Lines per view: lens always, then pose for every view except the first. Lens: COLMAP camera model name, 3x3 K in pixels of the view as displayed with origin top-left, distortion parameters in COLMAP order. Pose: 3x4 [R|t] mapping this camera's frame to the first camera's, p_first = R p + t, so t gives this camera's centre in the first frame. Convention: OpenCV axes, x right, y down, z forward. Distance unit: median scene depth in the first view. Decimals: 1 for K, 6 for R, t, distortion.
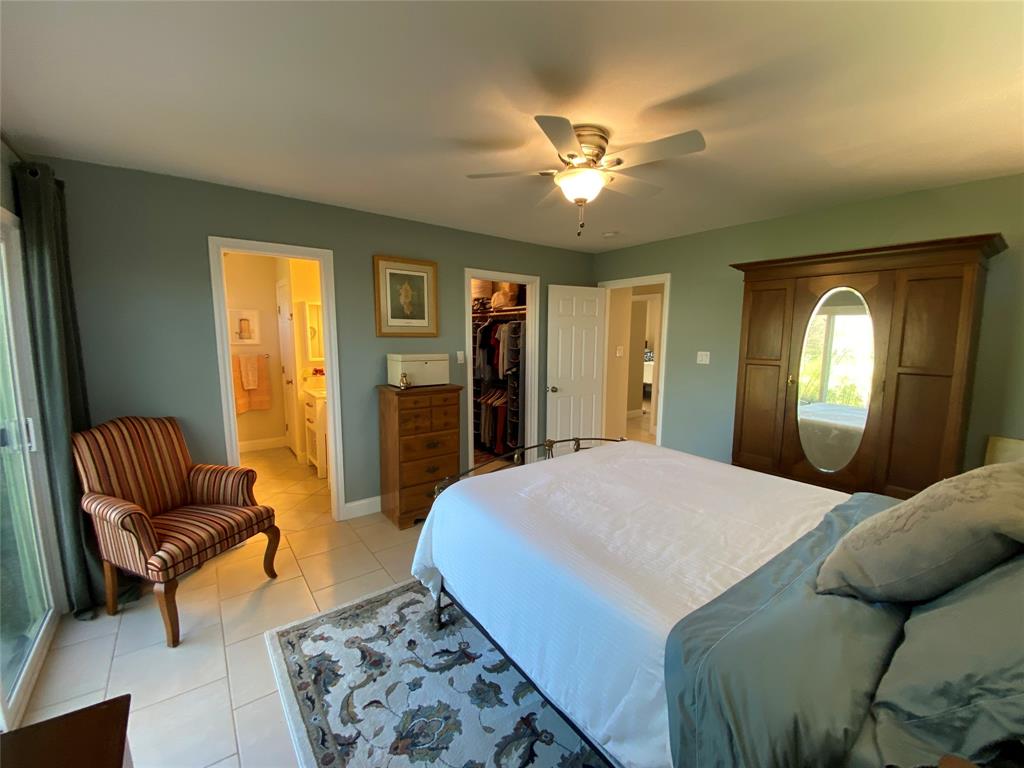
lens RADIAL K [[411.6, 0, 509.6], [0, 411.6, 385.3], [0, 0, 1]] dist [0.030791, -0.026489]
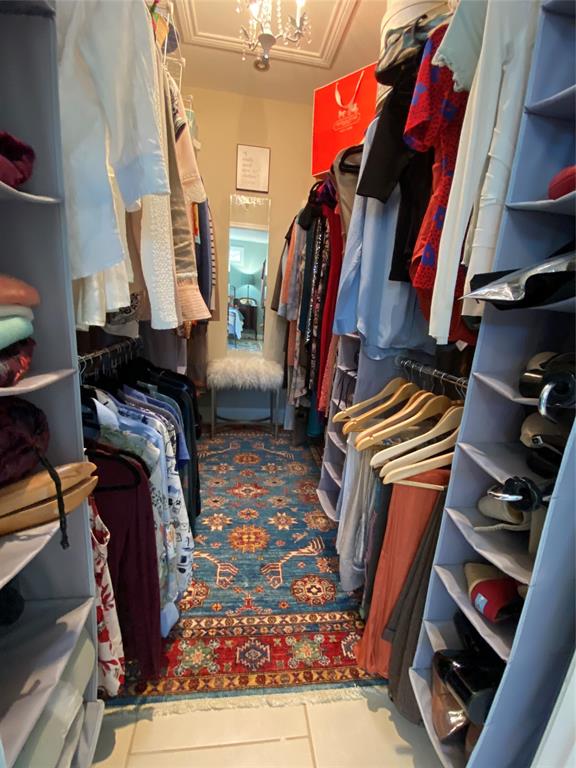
lens RADIAL K [[350.3, 0, 280.4], [0, 350.3, 385.8], [0, 0, 1]] dist [0.000124, -0.000213]
pose [[0.866955, 0.166996, -0.469575, -0.003387], [-0.123872, 0.984827, 0.121536, -0.006603], [0.482746, -0.047199, 0.874487, 0.784616]]
